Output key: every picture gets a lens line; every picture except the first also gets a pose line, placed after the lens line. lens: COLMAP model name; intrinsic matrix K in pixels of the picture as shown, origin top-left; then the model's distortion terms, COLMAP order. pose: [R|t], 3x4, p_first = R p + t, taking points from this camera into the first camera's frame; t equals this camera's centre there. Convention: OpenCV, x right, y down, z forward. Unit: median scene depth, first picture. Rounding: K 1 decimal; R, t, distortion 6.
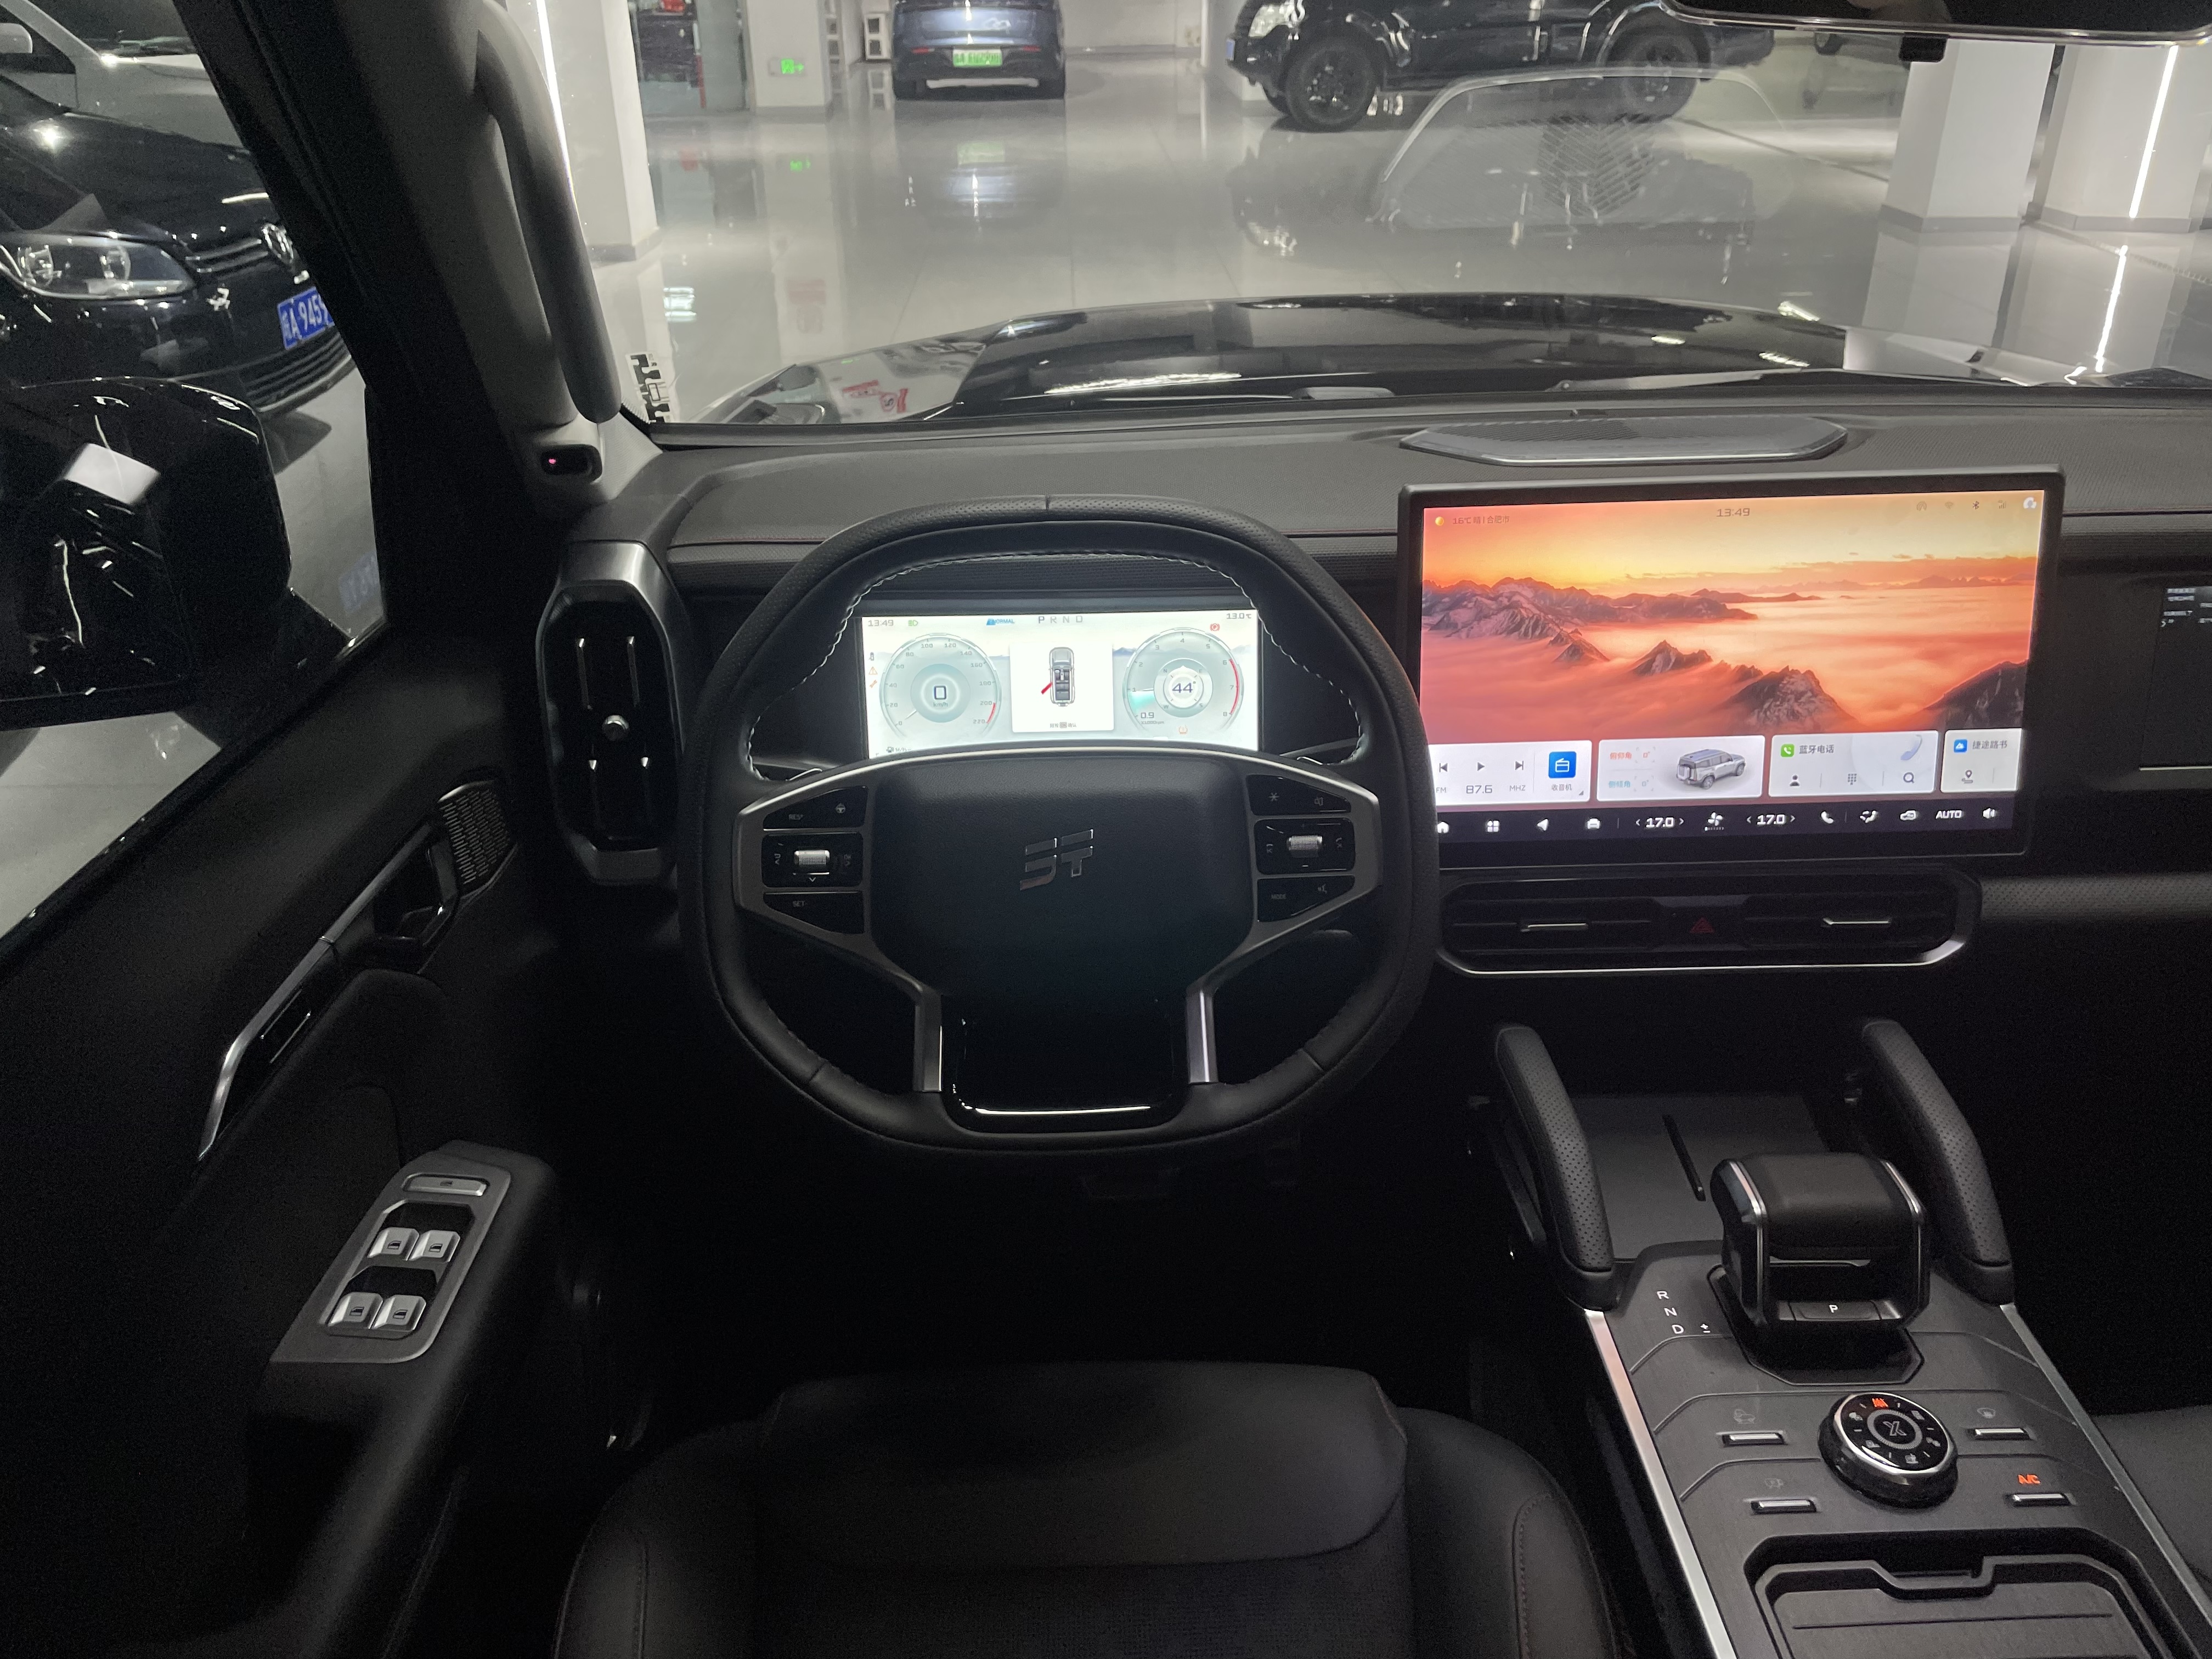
lens RADIAL K [[1704.9, 0, 1106.0], [0, 1704.9, 829.5], [0, 0, 1]] dist [0.082234, -0.118499]
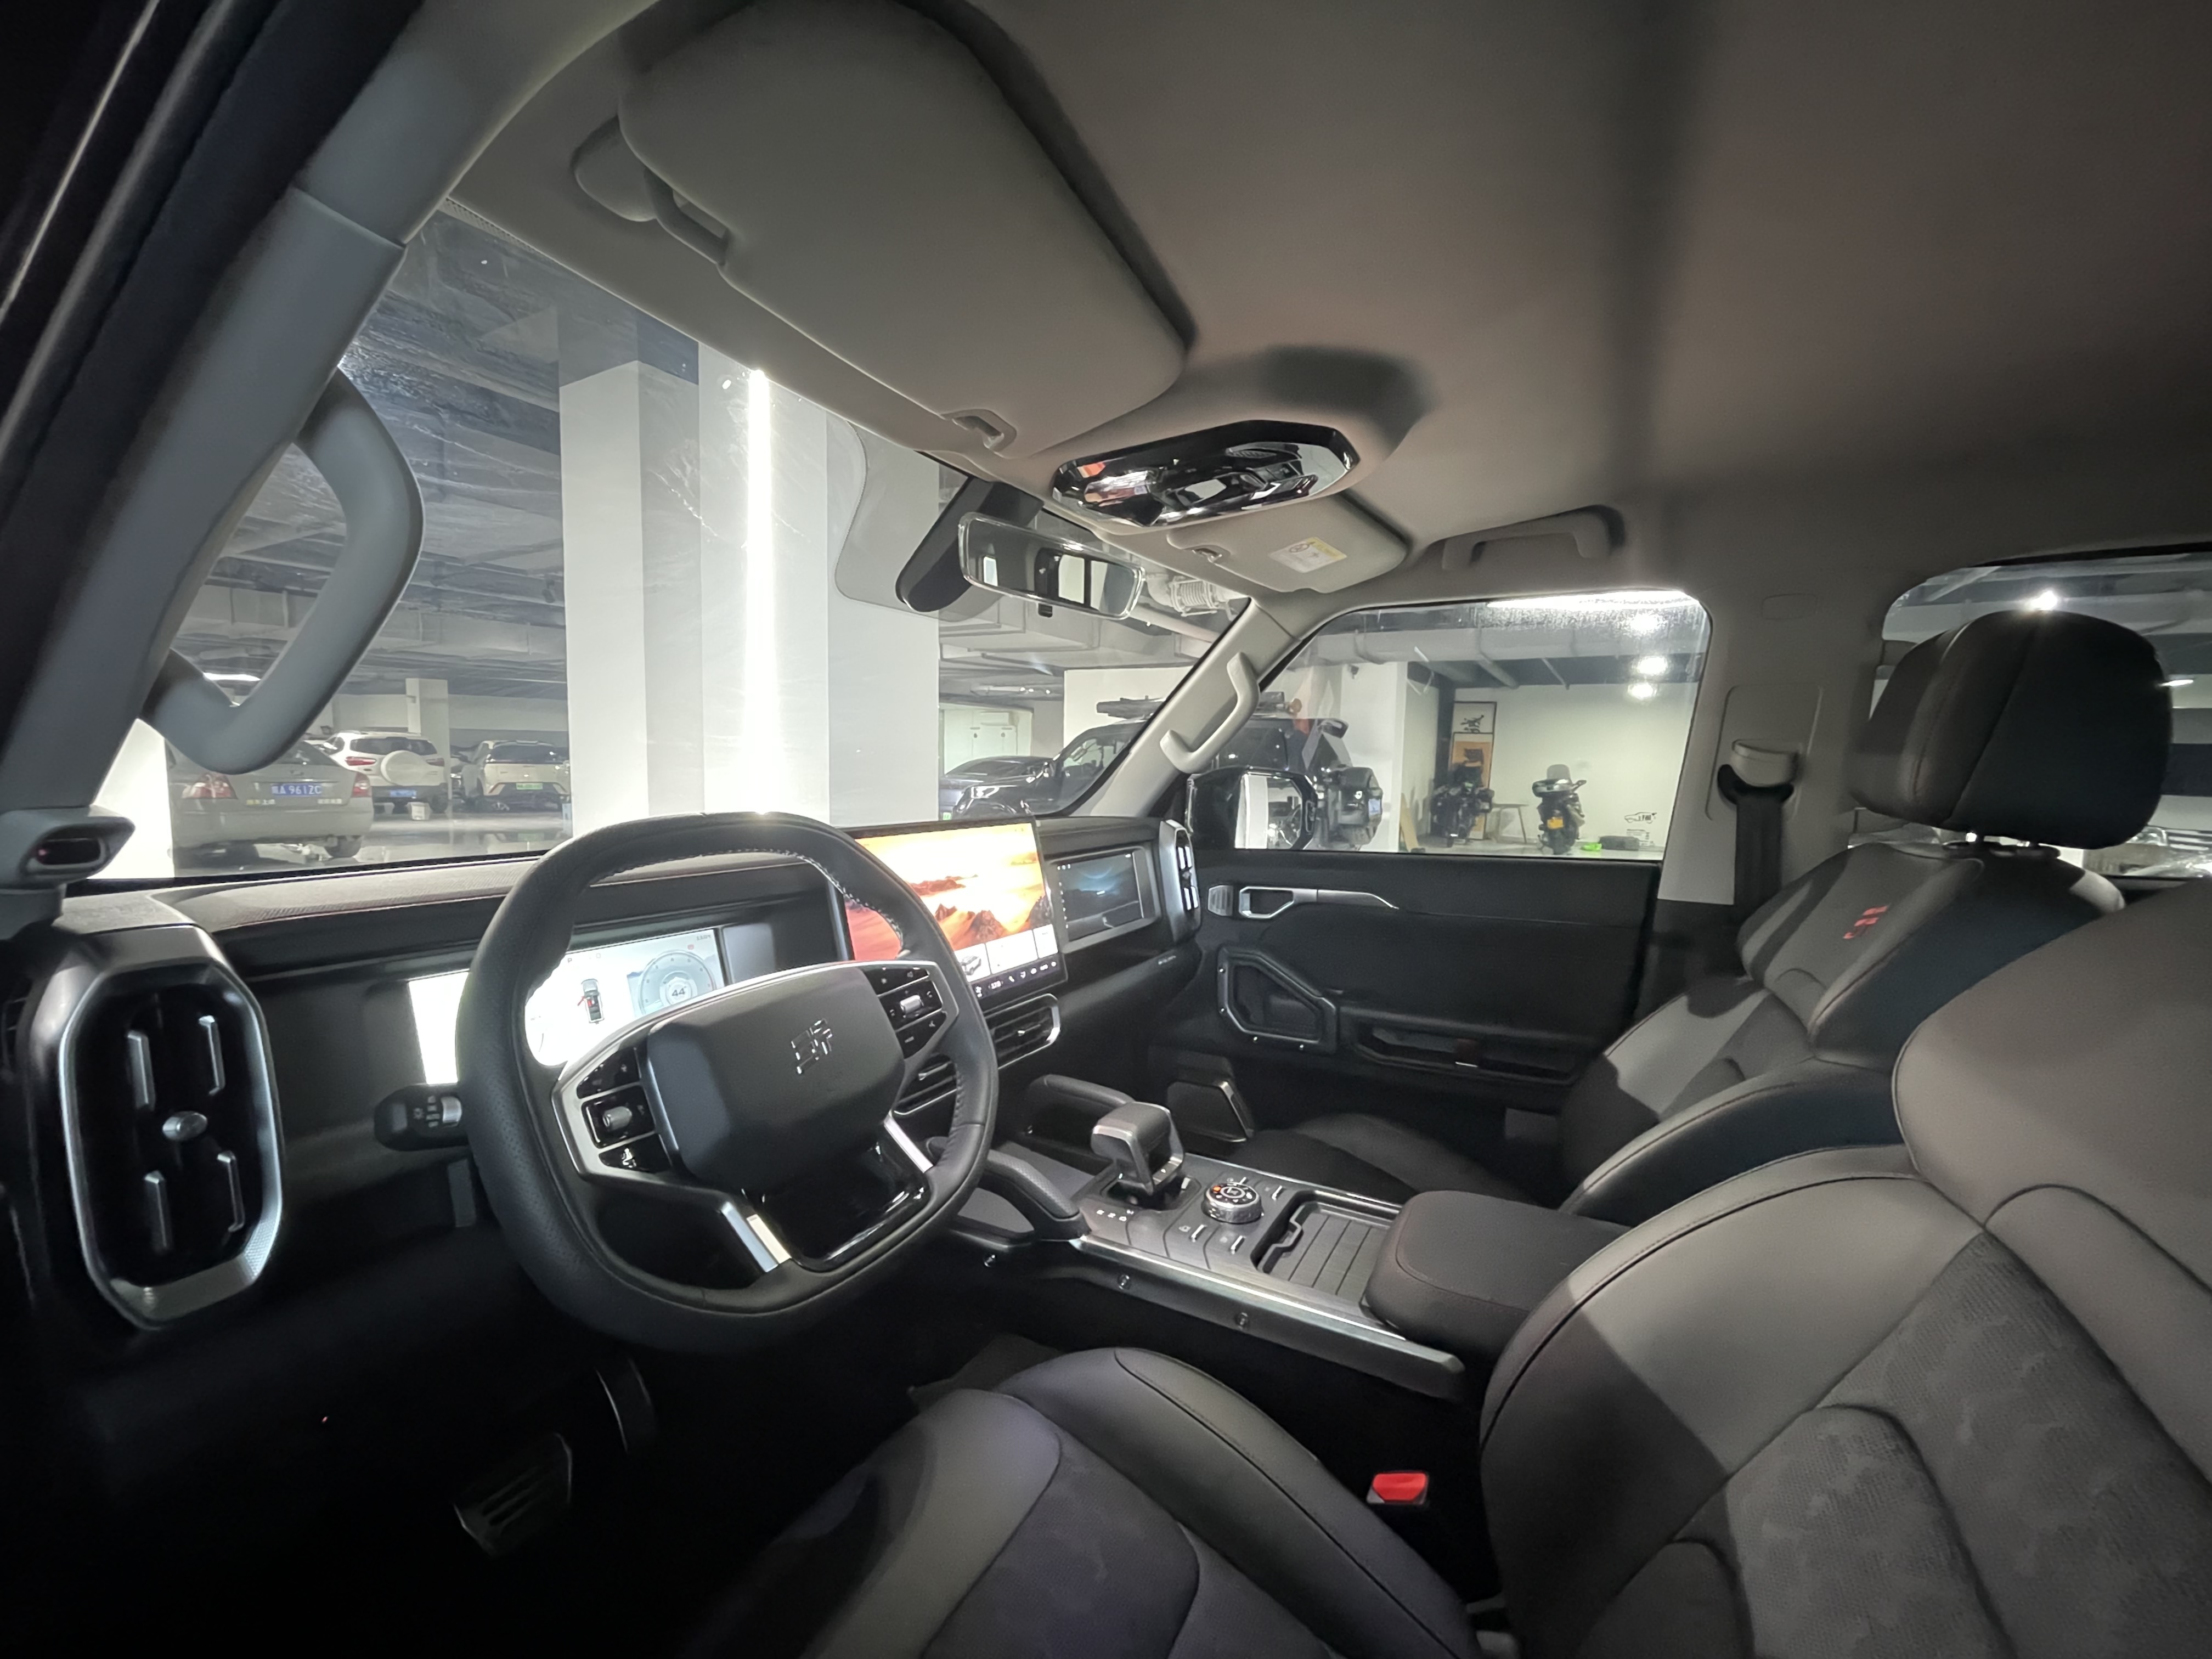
lens RADIAL K [[909.4, 0, 1106.5], [0, 909.4, 835.6], [0, 0, 1]] dist [-0.007531, -0.000213]
pose [[0.497486, -0.045304, 0.866288, -0.456589], [0.372921, 0.912816, -0.166421, 0.060066], [-0.783223, 0.405849, 0.471008, 0.339451]]
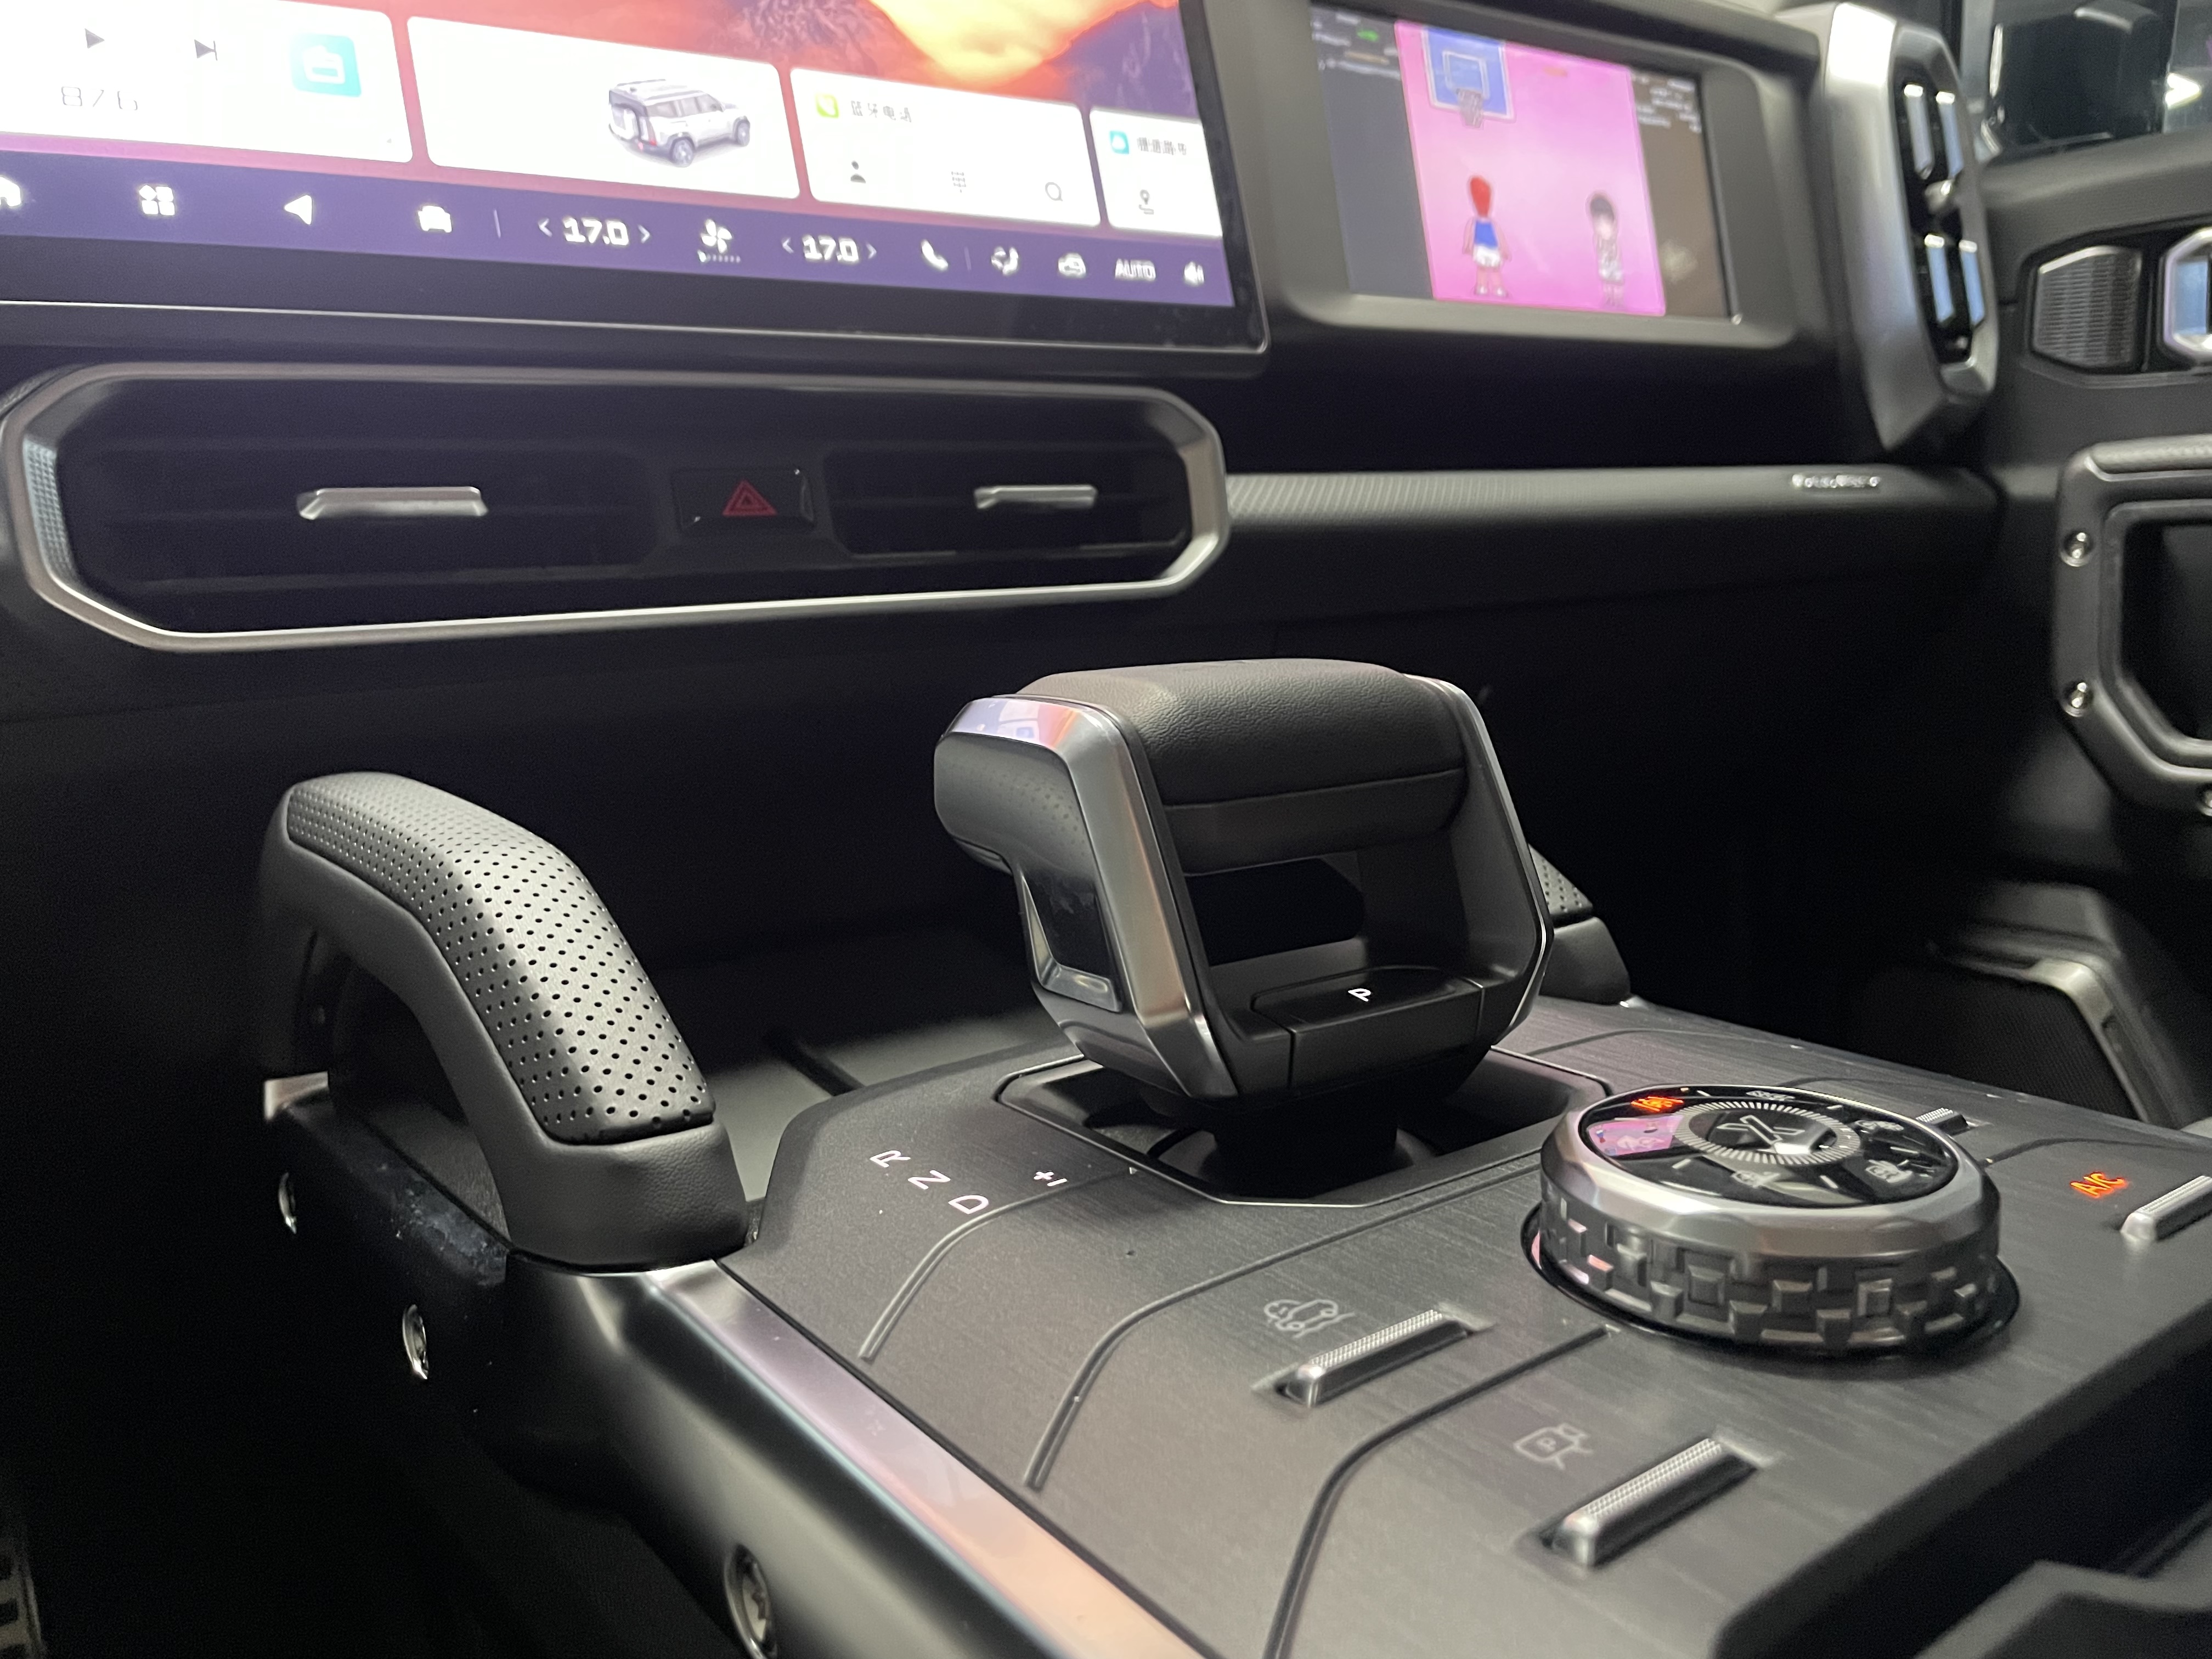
lens RADIAL K [[1704.9, 0, 1106.0], [0, 1704.9, 829.5], [0, 0, 1]] dist [0.082234, -0.118499]
pose [[0.821923, -0.103965, 0.560030, 0.173401], [0.275256, 0.933274, -0.230723, 0.271095], [-0.498675, 0.343788, 0.795696, 0.655257]]
